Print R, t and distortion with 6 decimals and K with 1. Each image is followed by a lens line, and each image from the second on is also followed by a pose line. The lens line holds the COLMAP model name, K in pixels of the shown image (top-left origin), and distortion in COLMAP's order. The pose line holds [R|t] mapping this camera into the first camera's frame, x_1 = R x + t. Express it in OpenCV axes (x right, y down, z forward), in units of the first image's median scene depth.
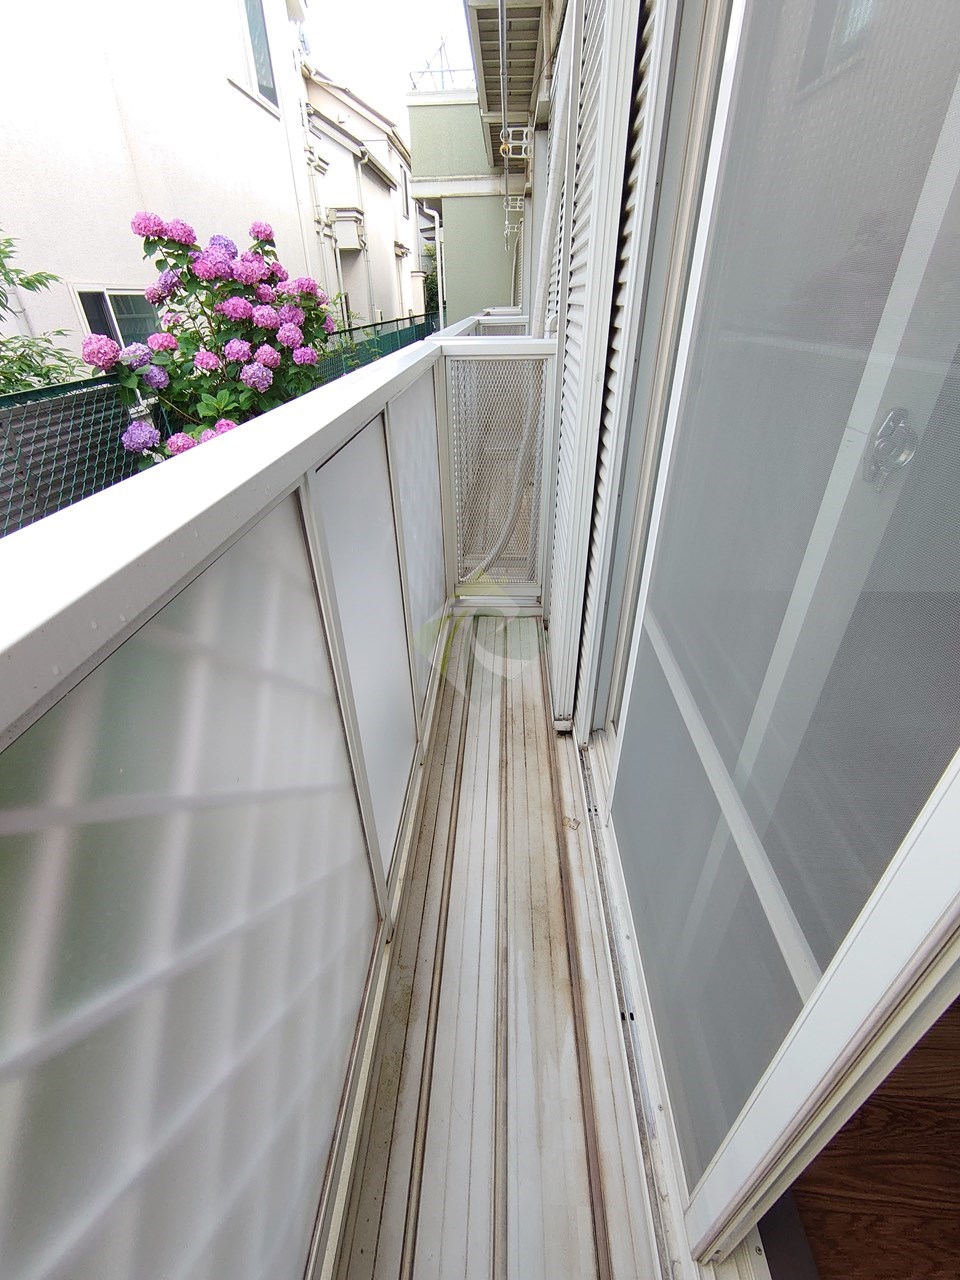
lens RADIAL K [[553.2, 0, 482.0], [0, 553.2, 642.0], [0, 0, 1]] dist [-0.004256, -0.000574]
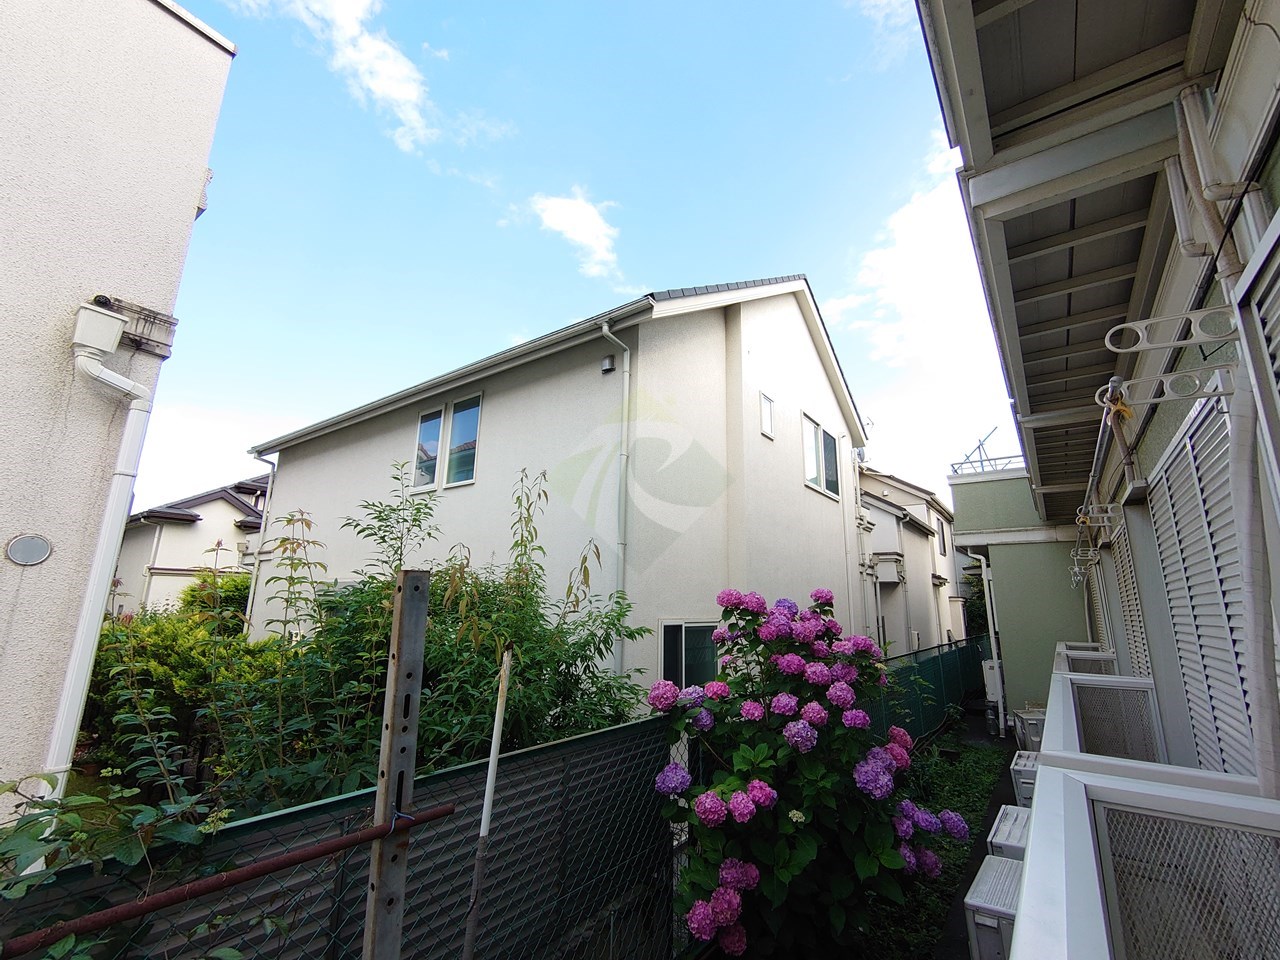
lens RADIAL K [[553.2, 0, 642.8], [0, 553.2, 482.7], [0, 0, 1]] dist [-0.004256, -0.000574]
pose [[0.826221, -0.098158, -0.554729, -0.065550], [-0.322482, 0.724996, -0.608594, -0.127850], [0.461915, 0.681723, 0.567352, 0.062127]]
